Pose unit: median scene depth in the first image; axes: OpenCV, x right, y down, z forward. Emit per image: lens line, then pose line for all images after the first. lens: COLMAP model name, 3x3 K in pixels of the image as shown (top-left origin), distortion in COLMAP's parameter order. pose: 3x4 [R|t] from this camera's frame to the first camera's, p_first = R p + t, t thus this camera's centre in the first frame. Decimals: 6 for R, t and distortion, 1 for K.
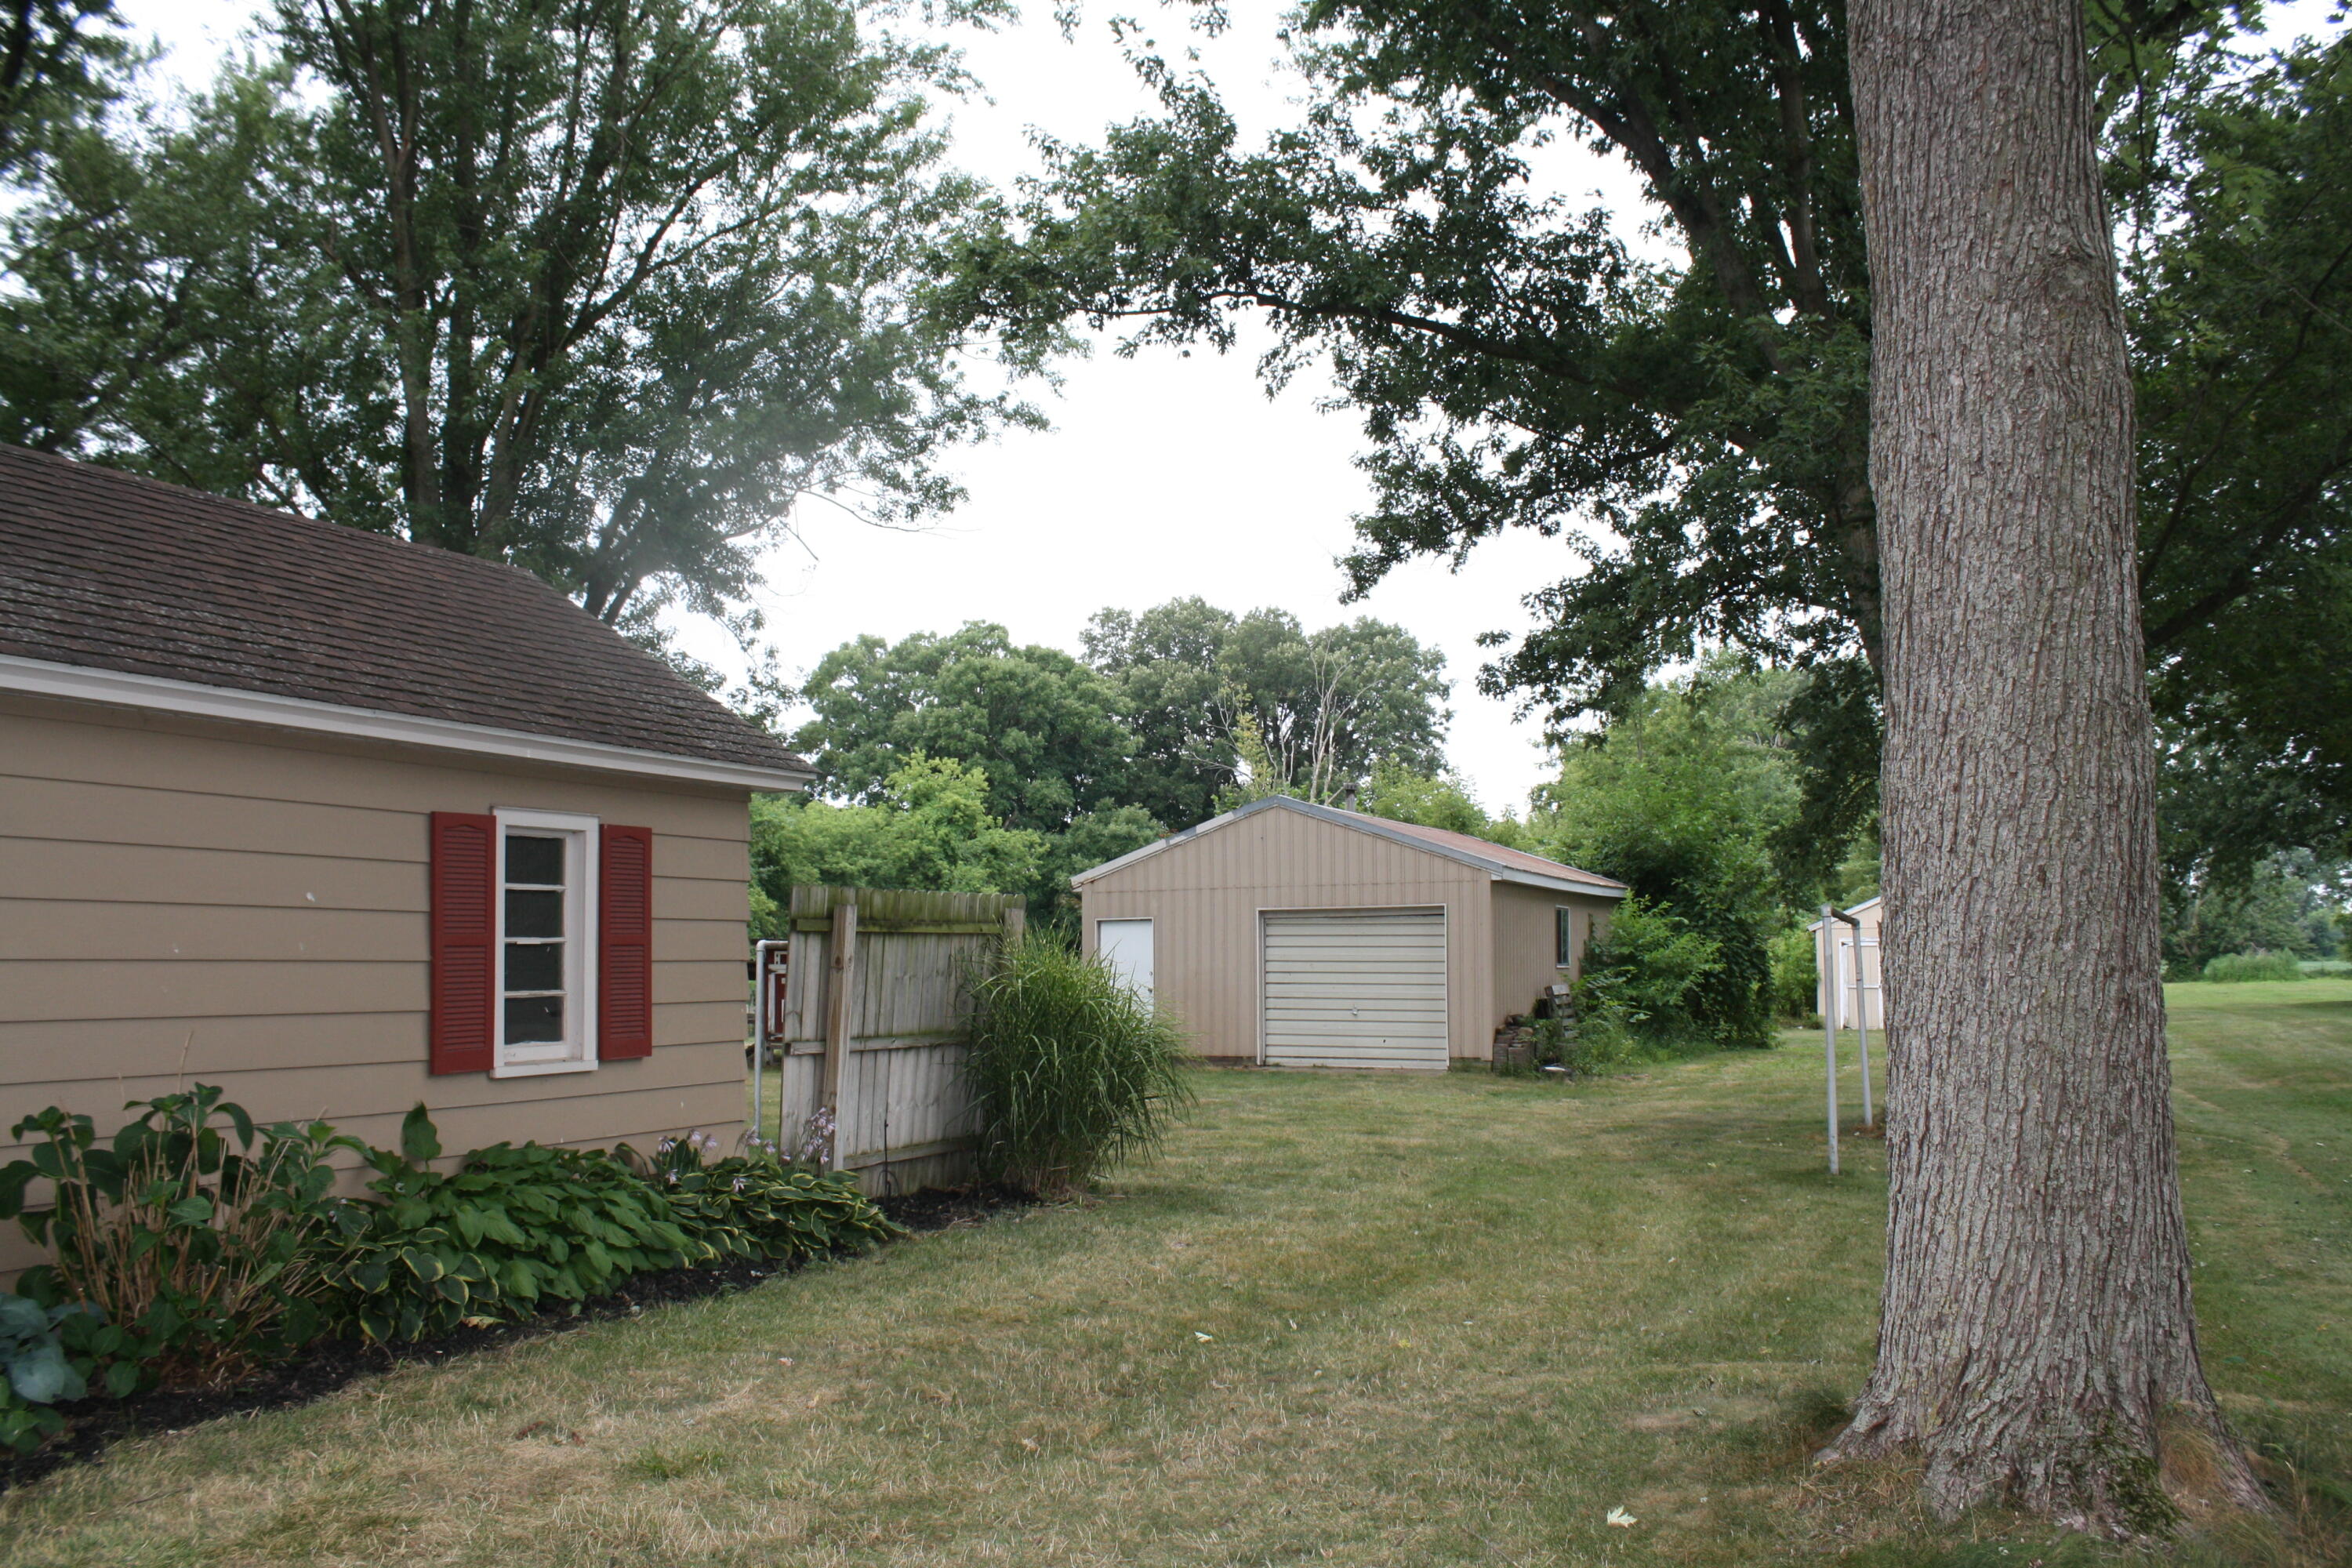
lens RADIAL K [[1977.1, 0, 1177.9], [0, 1977.1, 747.4], [0, 0, 1]] dist [-0.178397, 0.177400]
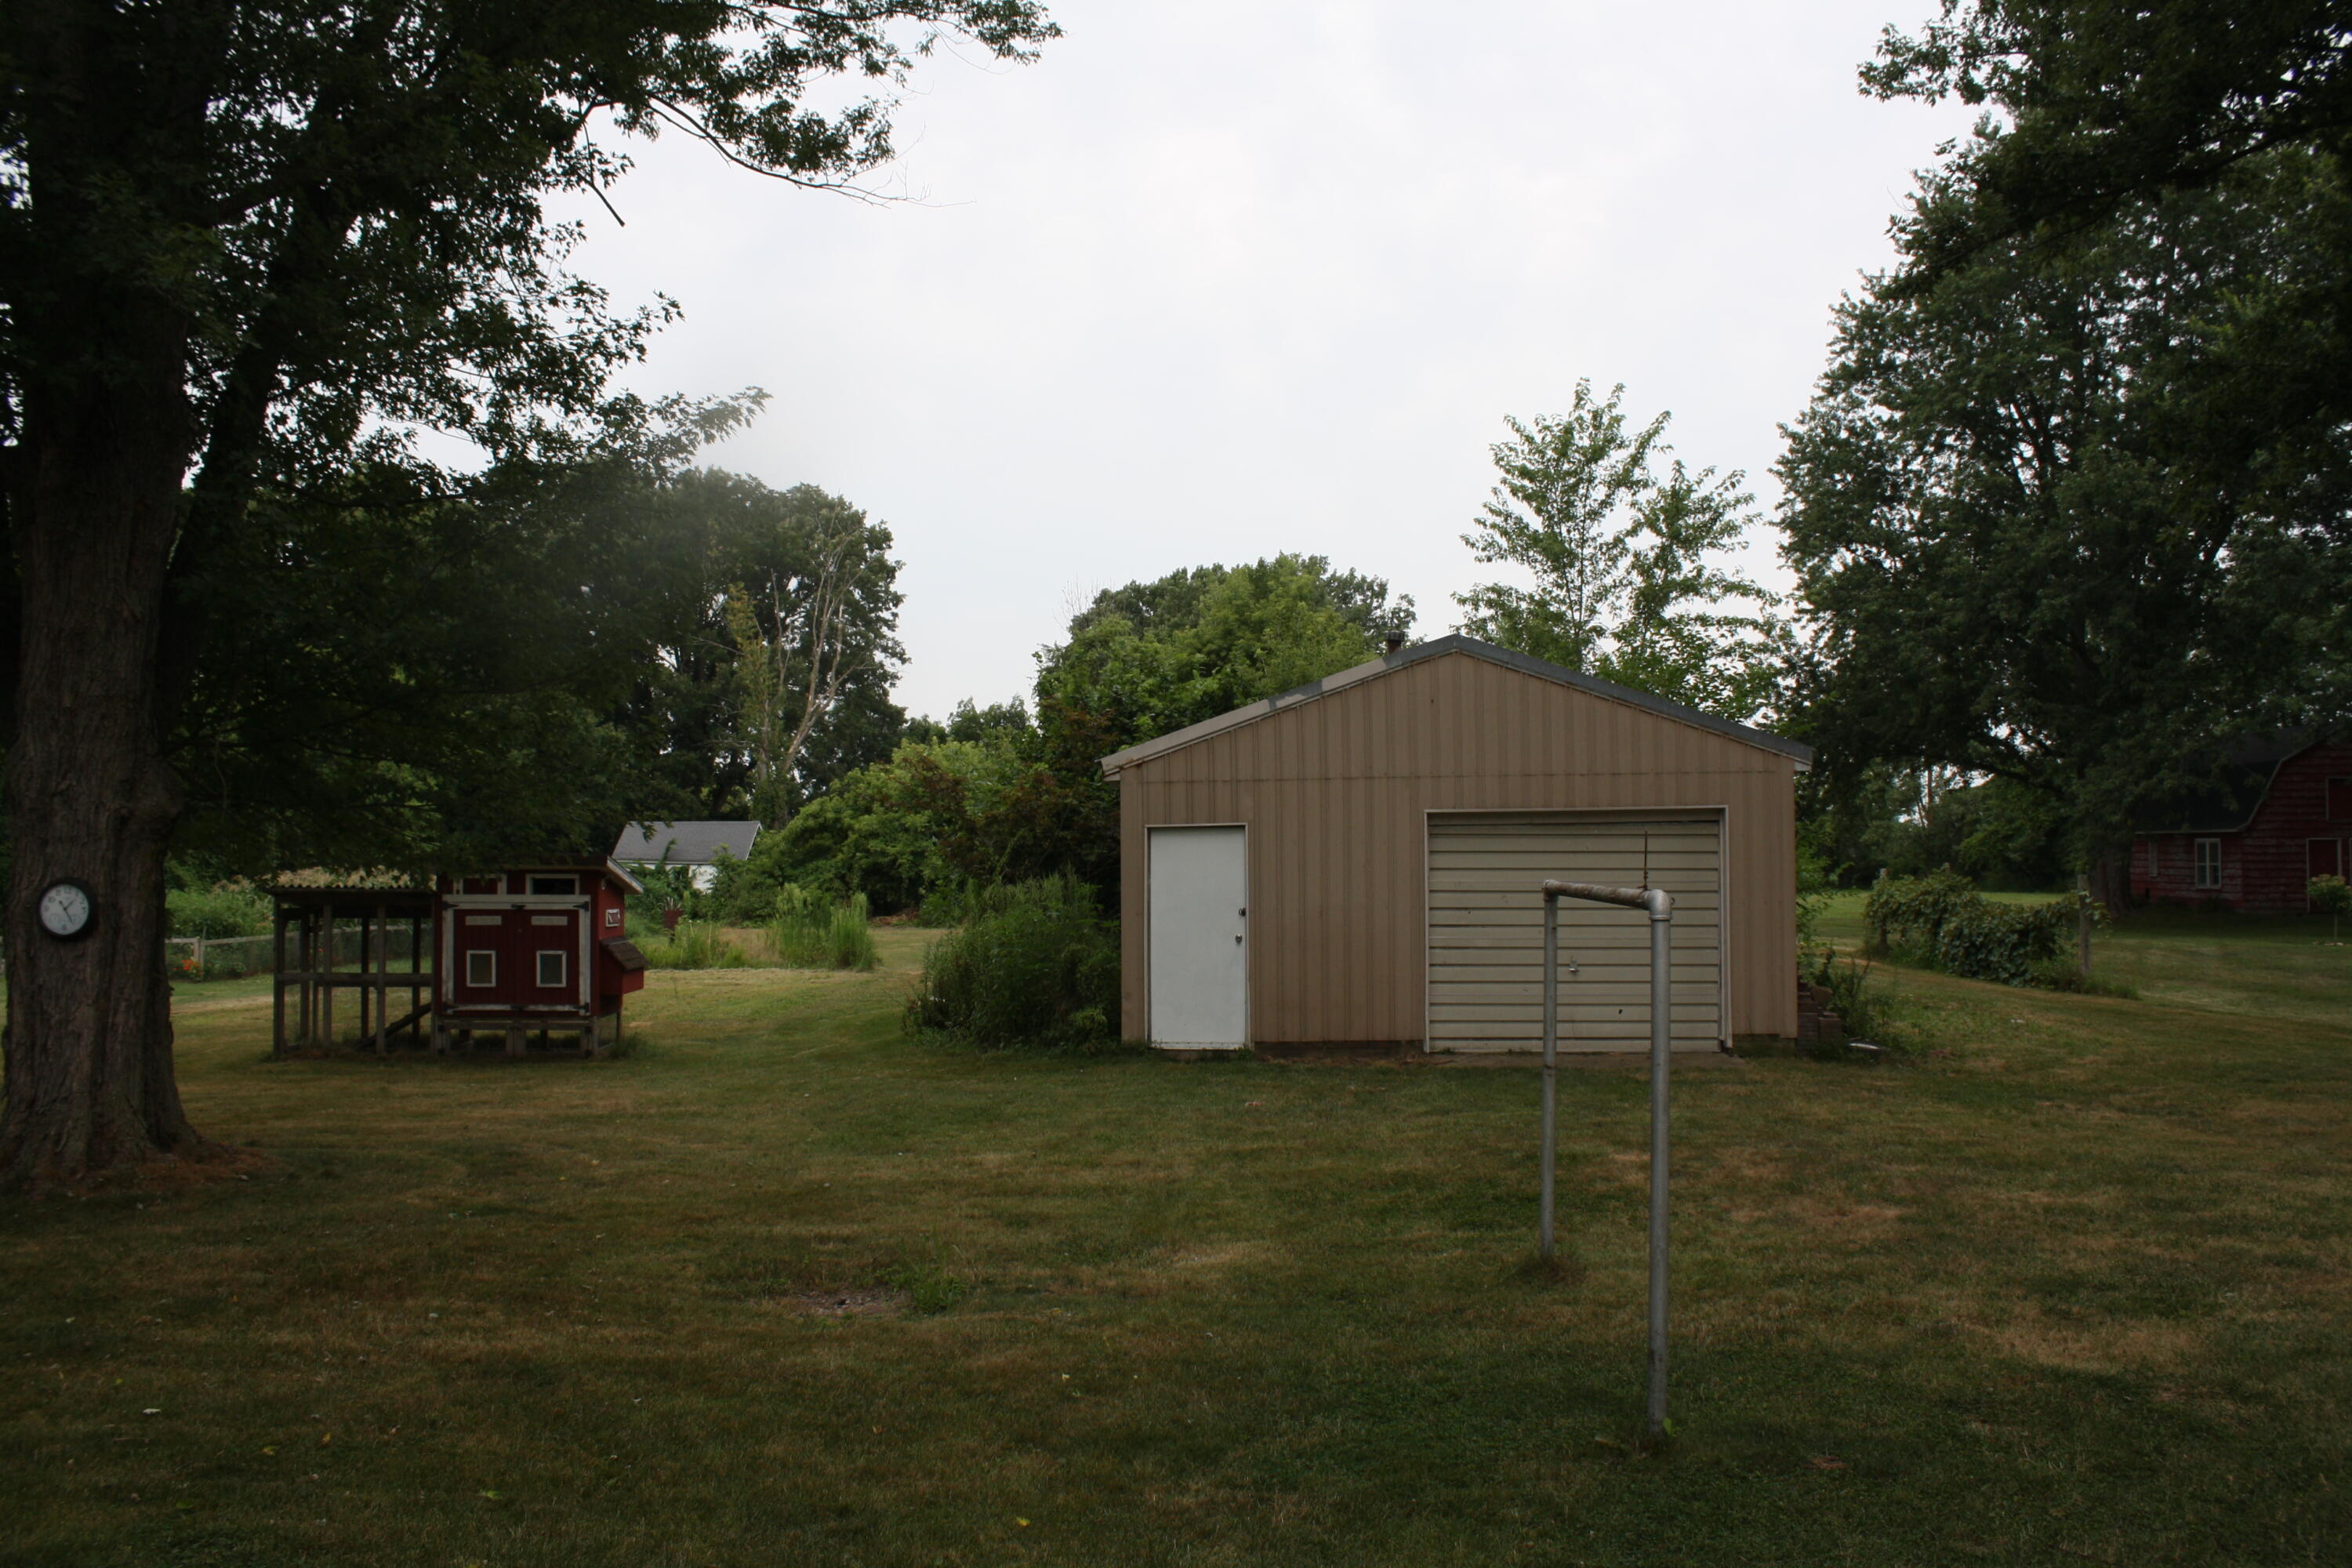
lens RADIAL K [[1977.1, 0, 1177.9], [0, 1977.1, 747.4], [0, 0, 1]] dist [-0.178397, 0.177400]
pose [[0.935412, 0.019346, 0.353029, -0.217553], [-0.036606, 0.998435, 0.042281, 0.030792], [-0.351659, -0.052473, 0.934656, 0.357024]]
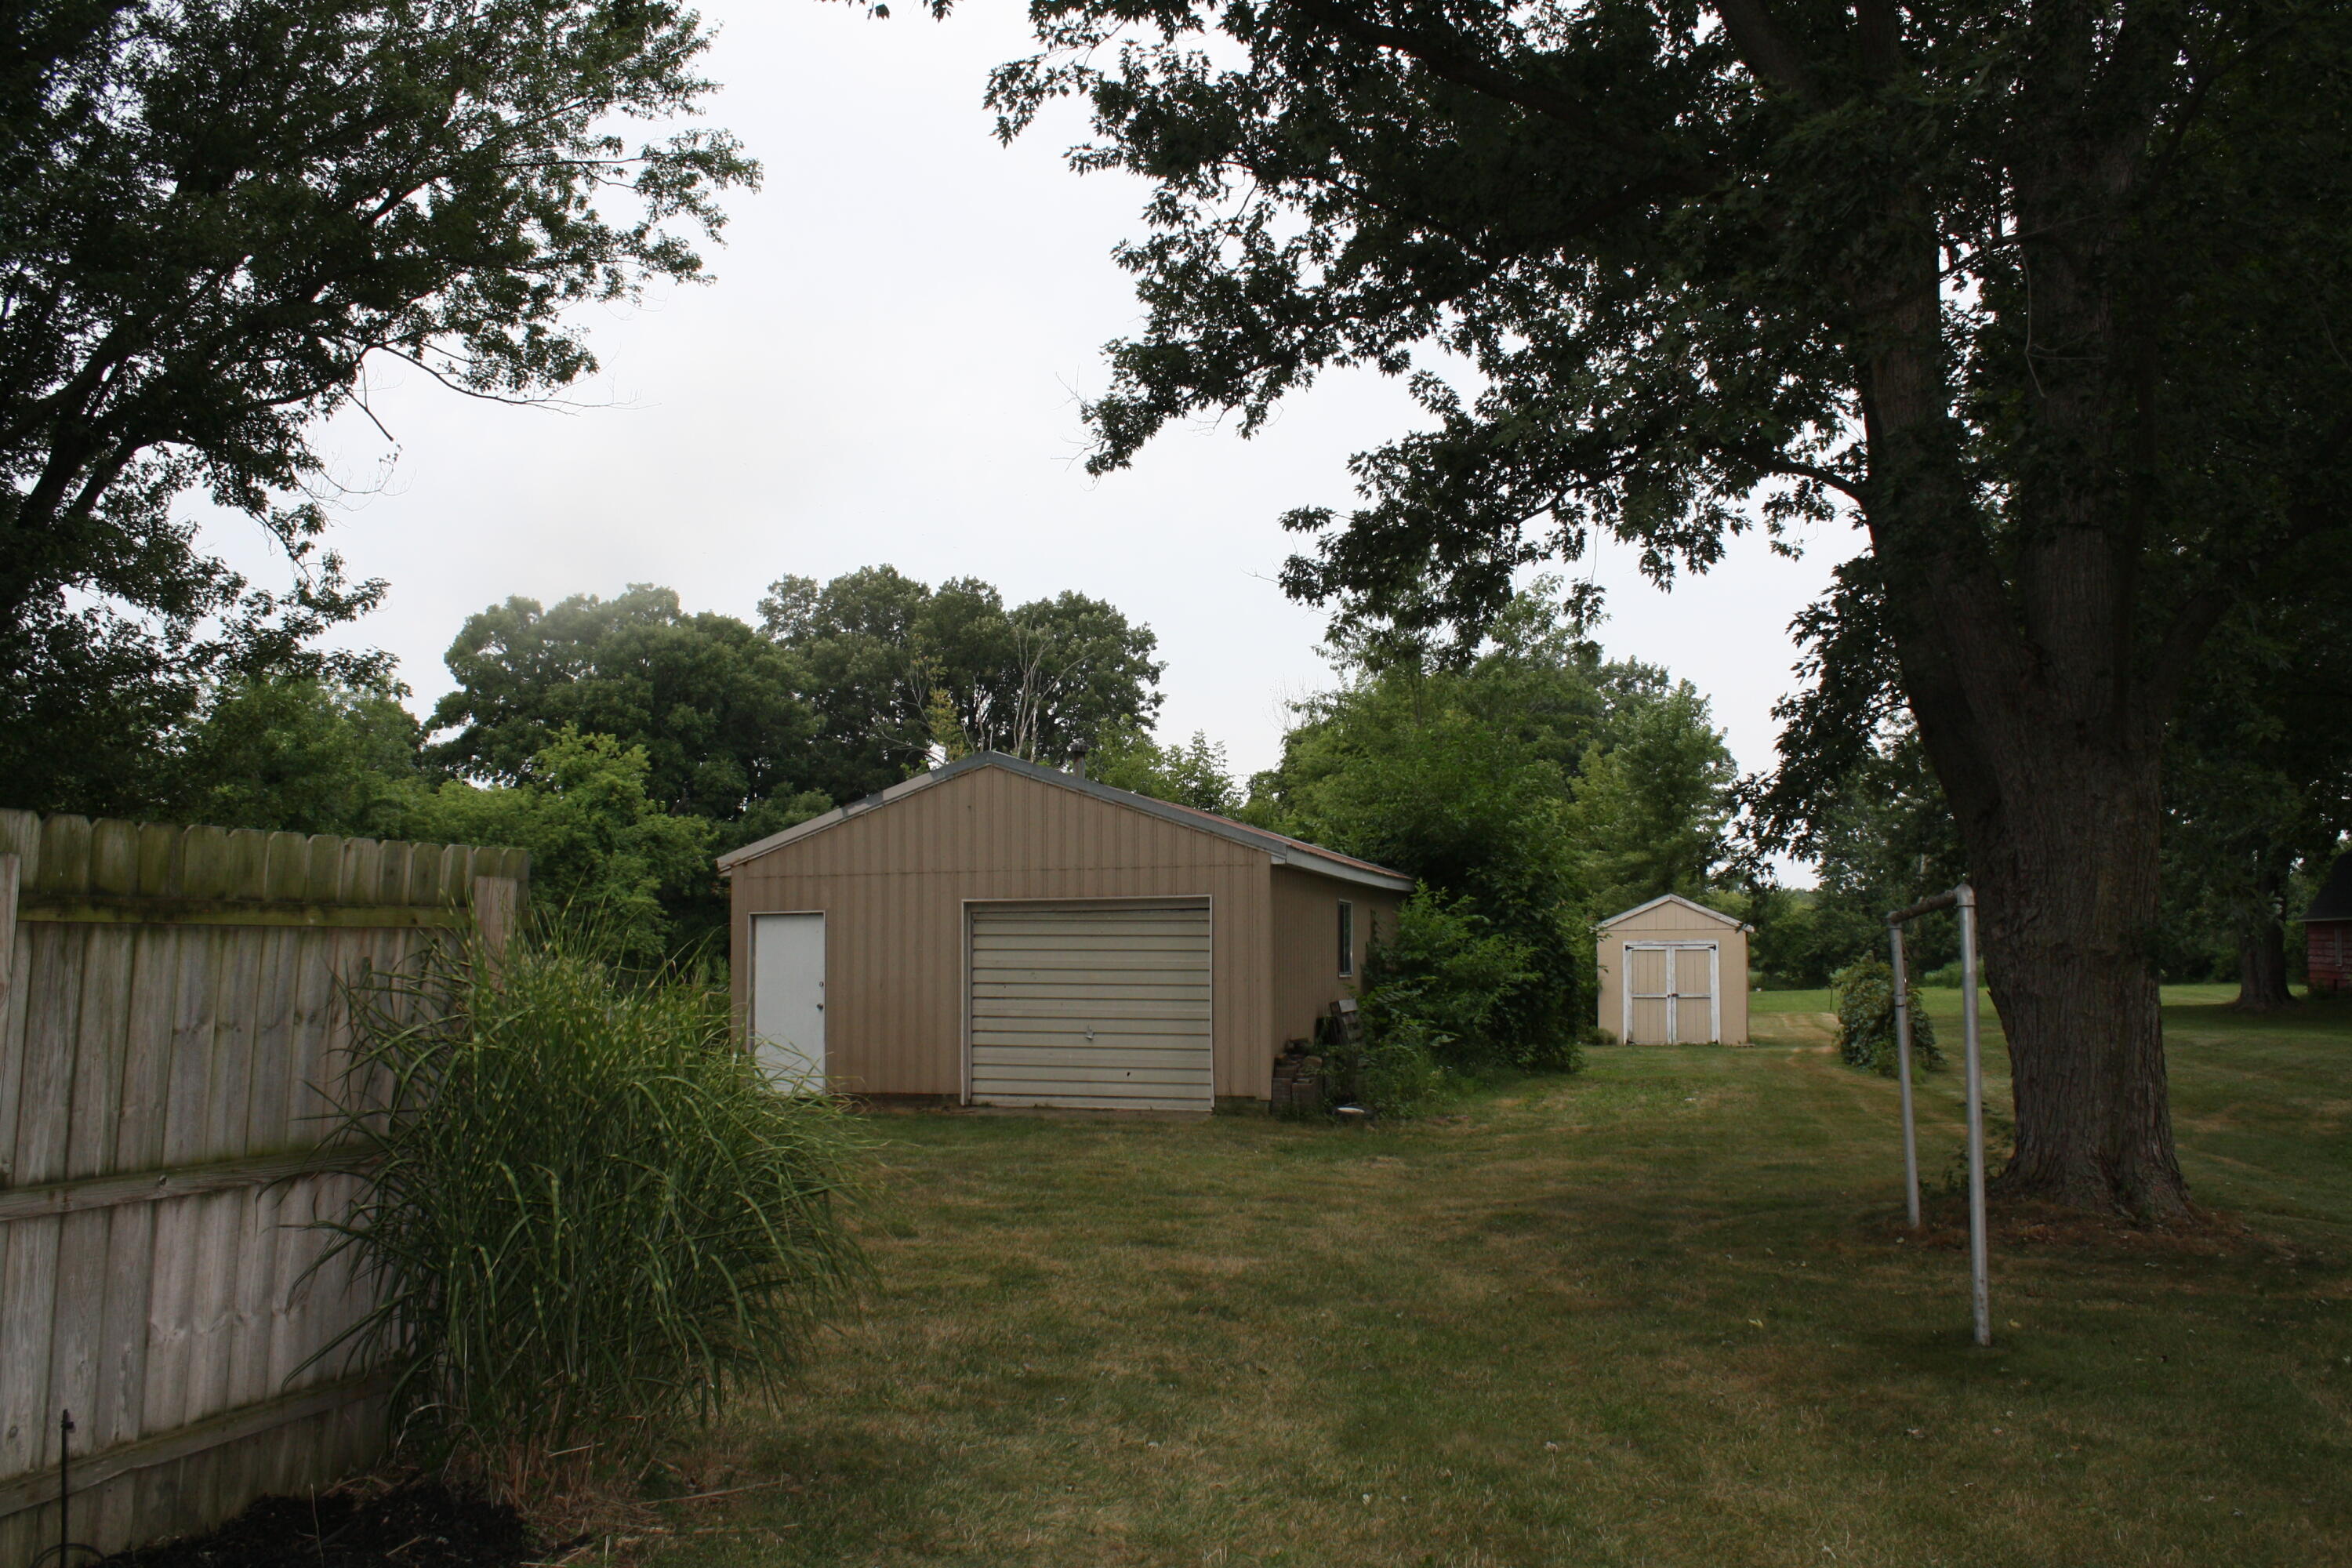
lens RADIAL K [[2030.5, 0, 1176.0], [0, 2030.5, 784.0], [0, 0, 1]] dist [-0.188601, 0.206716]
pose [[0.988327, 0.011940, 0.151876, 0.002188], [-0.015045, 0.999700, 0.019311, 0.017249], [-0.151600, -0.021371, 0.988211, 0.180735]]
